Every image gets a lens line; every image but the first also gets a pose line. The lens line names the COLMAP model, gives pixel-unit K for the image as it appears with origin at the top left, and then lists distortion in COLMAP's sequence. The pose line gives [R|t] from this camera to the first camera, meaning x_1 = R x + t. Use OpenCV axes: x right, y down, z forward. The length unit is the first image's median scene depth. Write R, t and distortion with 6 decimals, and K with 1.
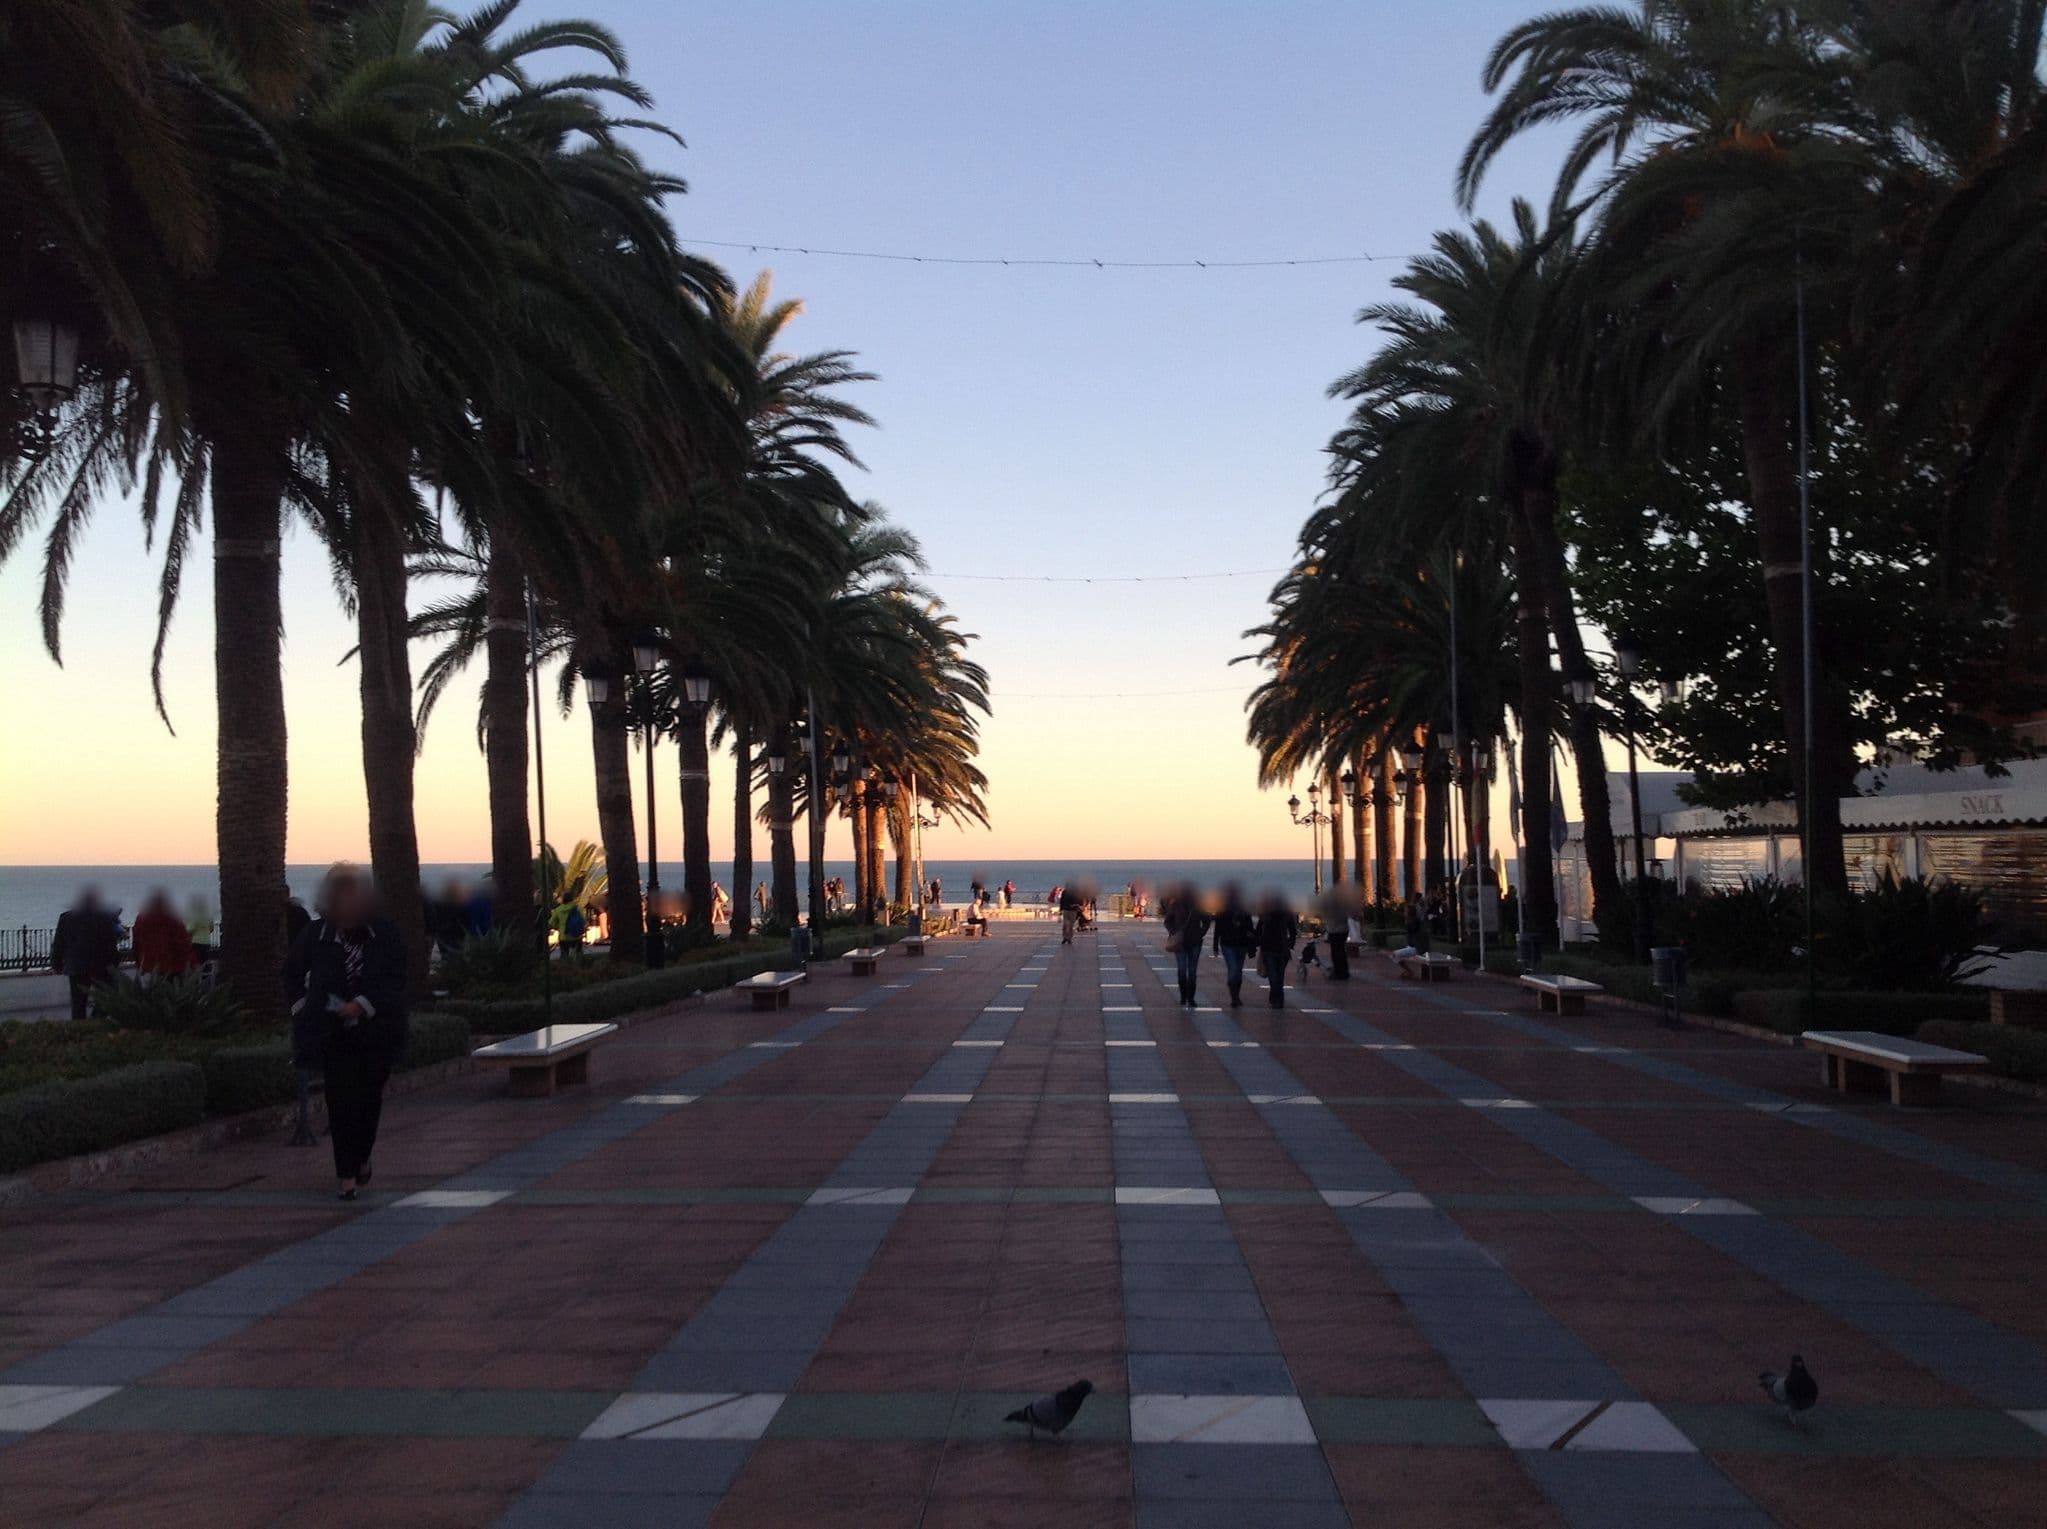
lens RADIAL K [[1856.5, 0, 1051.1], [0, 1856.5, 767.5], [0, 0, 1]] dist [0.194490, -0.404938]
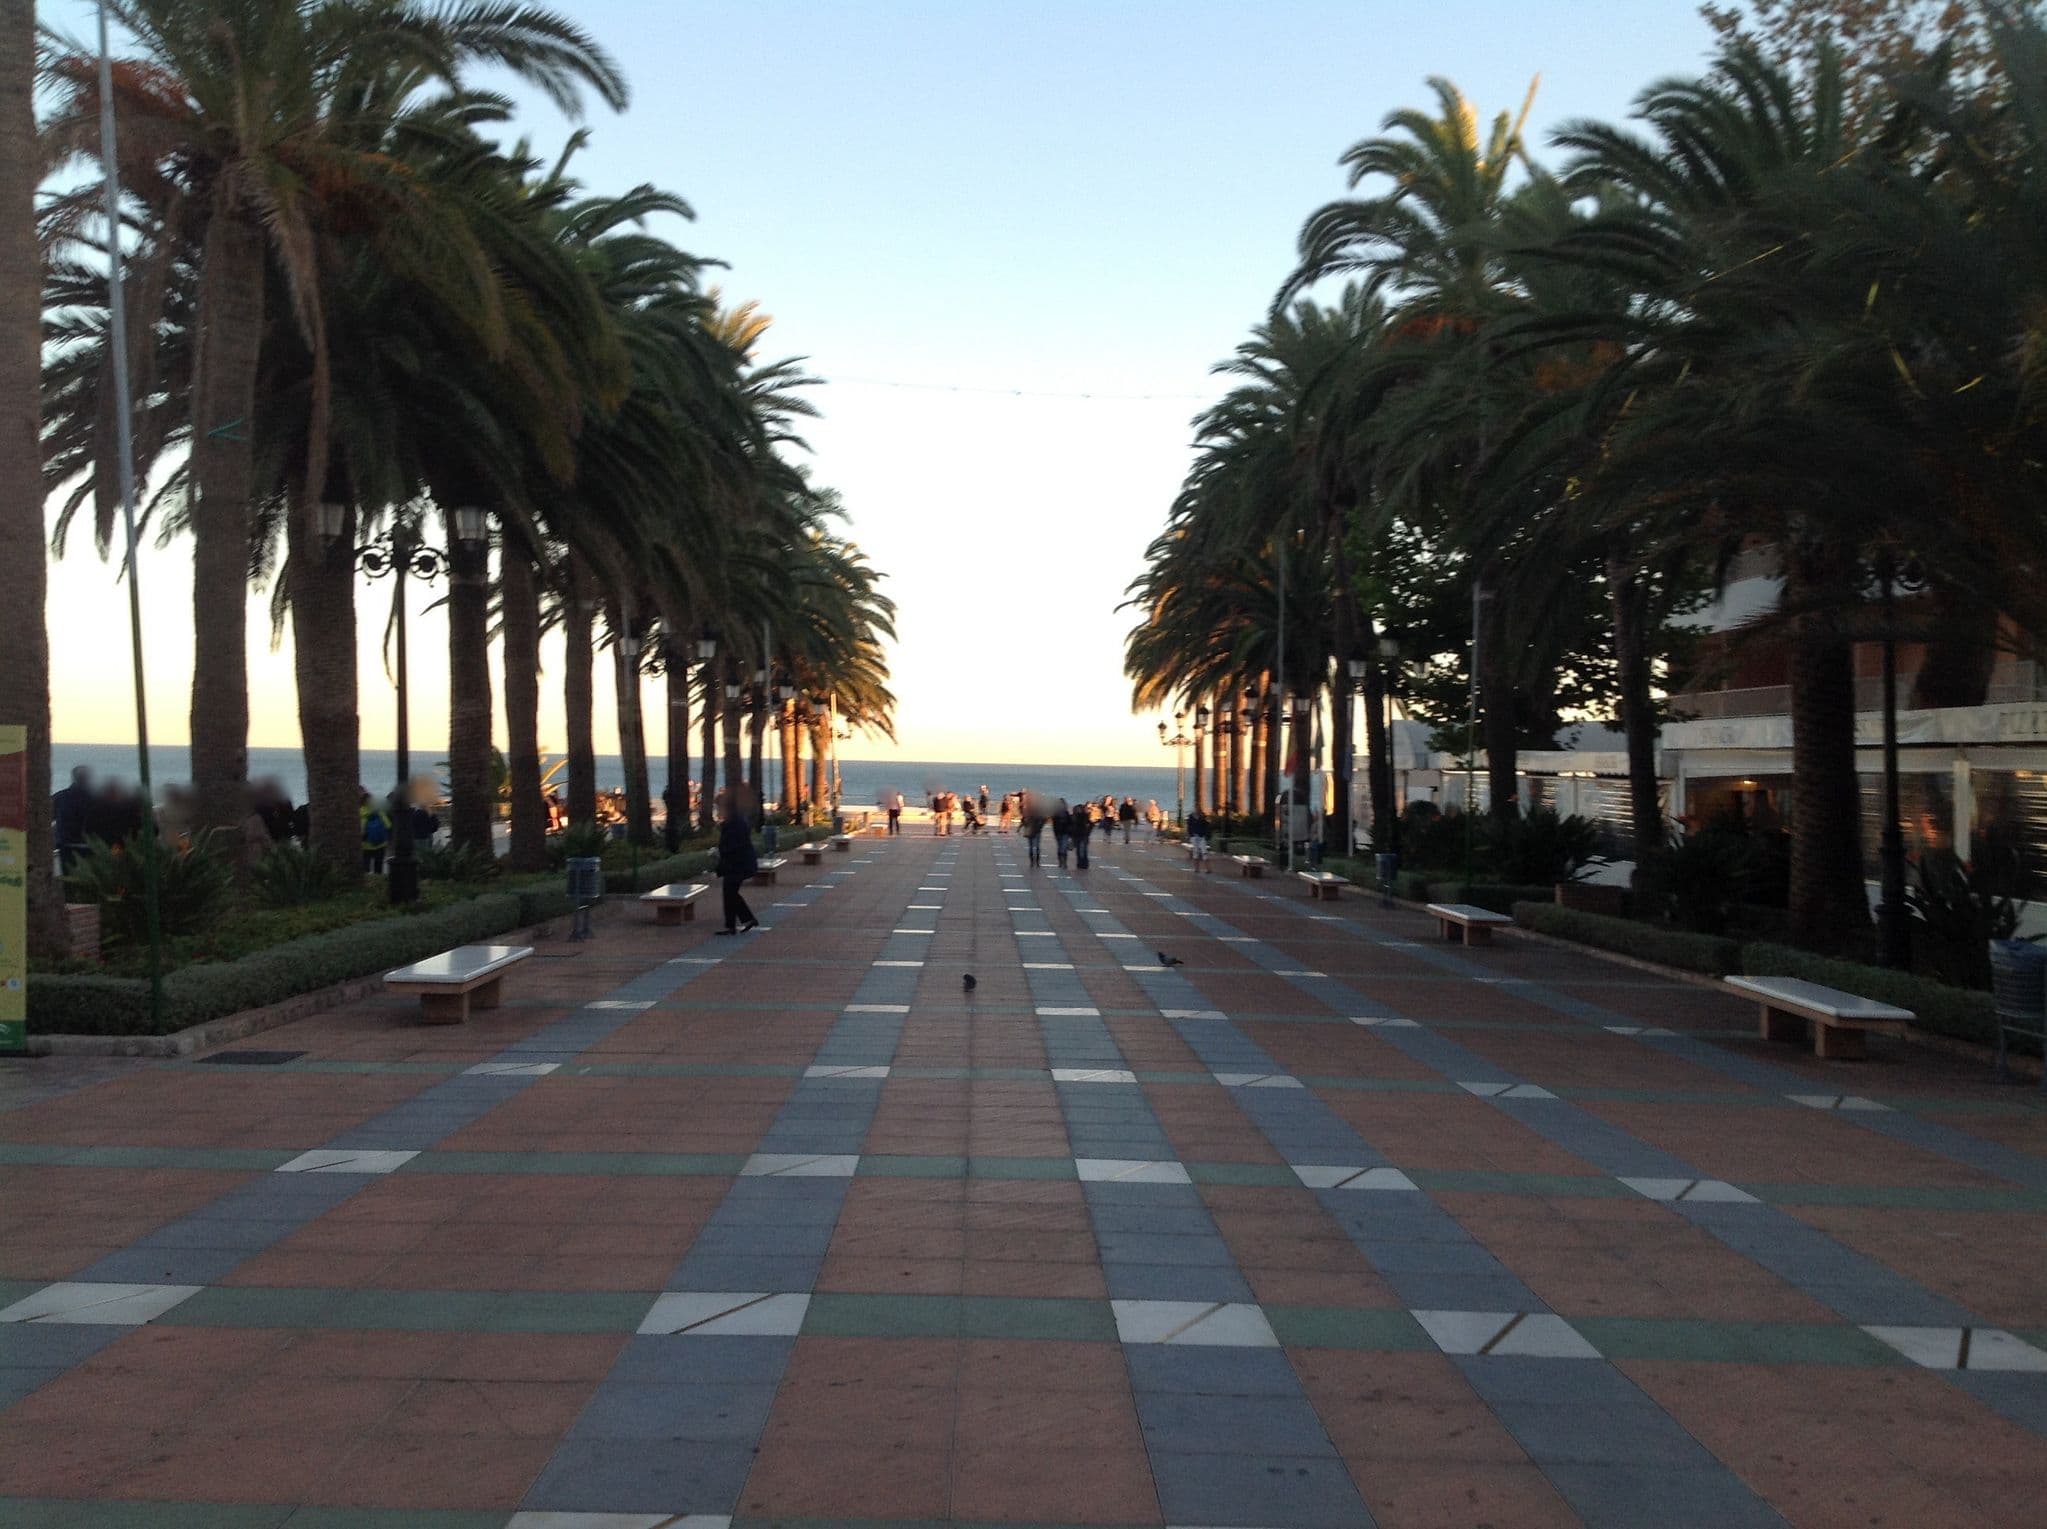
lens RADIAL K [[1856.5, 0, 1051.1], [0, 1856.5, 767.5], [0, 0, 1]] dist [0.194490, -0.404938]
pose [[0.997759, 0.027684, 0.060917, -0.012468], [-0.030965, 0.998083, 0.053591, -0.019135], [-0.059317, -0.055357, 0.996703, -0.197868]]
